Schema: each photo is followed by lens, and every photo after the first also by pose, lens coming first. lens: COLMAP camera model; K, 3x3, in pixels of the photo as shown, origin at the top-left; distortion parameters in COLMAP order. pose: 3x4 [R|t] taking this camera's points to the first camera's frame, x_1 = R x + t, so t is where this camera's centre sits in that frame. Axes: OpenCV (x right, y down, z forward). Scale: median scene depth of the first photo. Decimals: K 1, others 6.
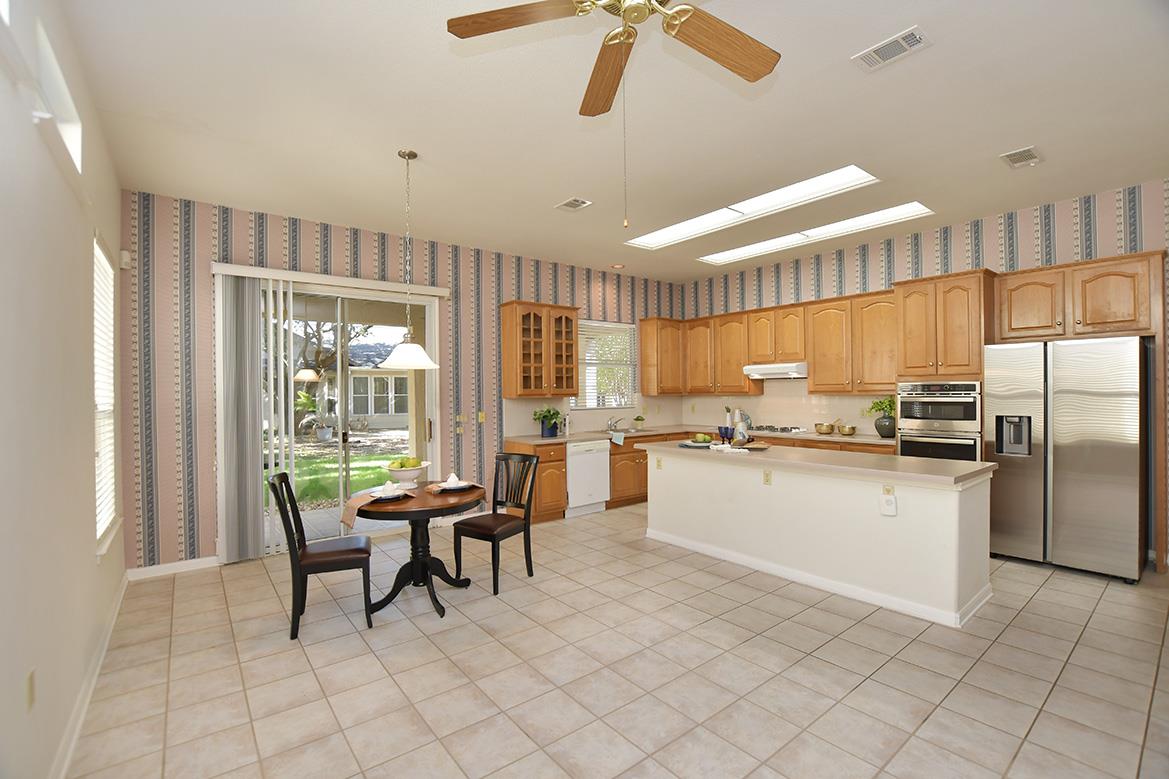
lens RADIAL K [[512.6, 0, 582.4], [0, 512.6, 391.9], [0, 0, 1]] dist [-0.025406, 0.000239]
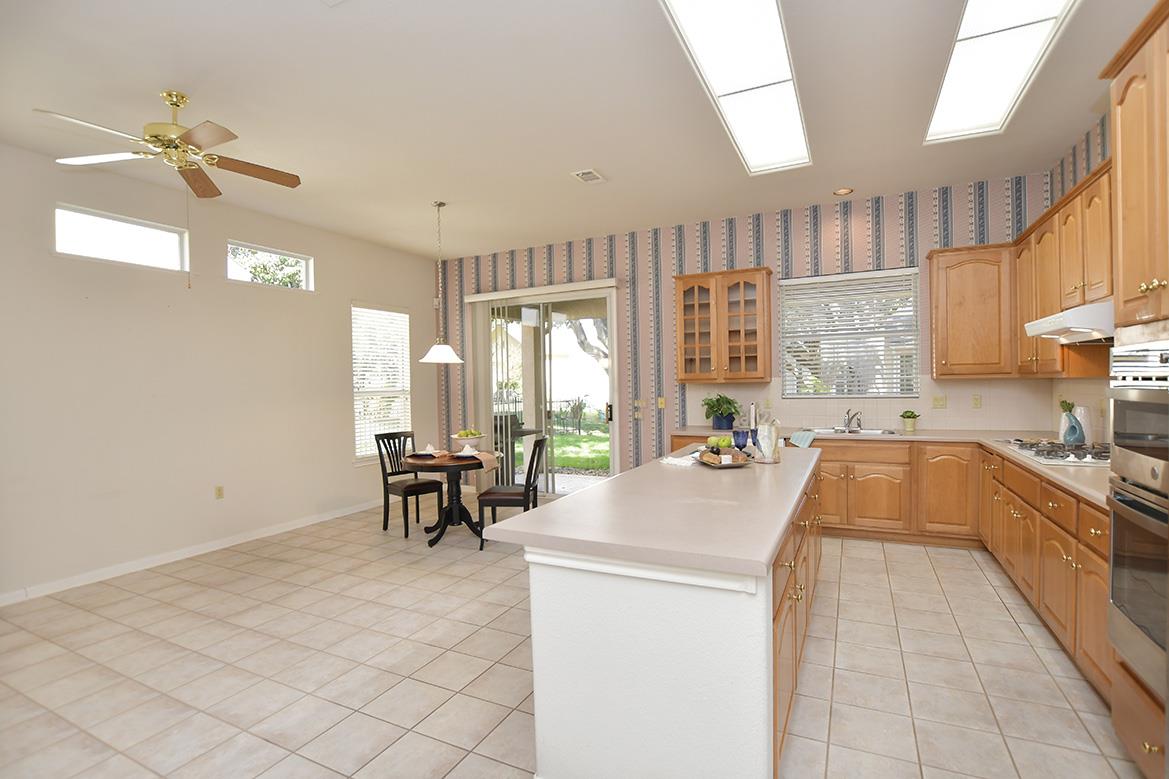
lens RADIAL K [[556.5, 0, 582.1], [0, 556.5, 394.9], [0, 0, 1]] dist [-0.028041, 0.001253]
pose [[0.431032, 0.021991, -0.902069, 0.800375], [0.016423, 0.999346, 0.032209, -0.002114], [0.902187, -0.028698, 0.430389, 0.485558]]
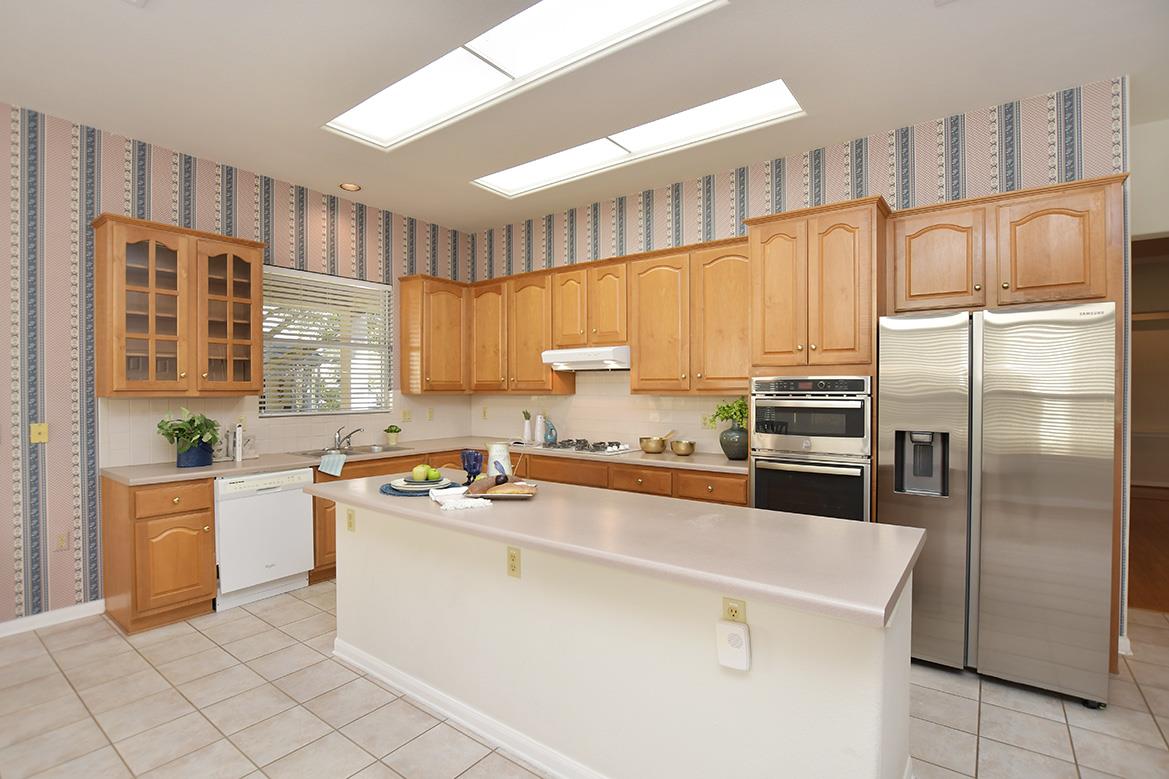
lens RADIAL K [[556.5, 0, 579.3], [0, 556.5, 389.0], [0, 0, 1]] dist [-0.028041, 0.001253]
pose [[0.967799, 0.008444, 0.251581, 0.234055], [-0.008438, 0.999964, -0.001105, -0.000020], [-0.251582, -0.001053, 0.967836, 0.376607]]
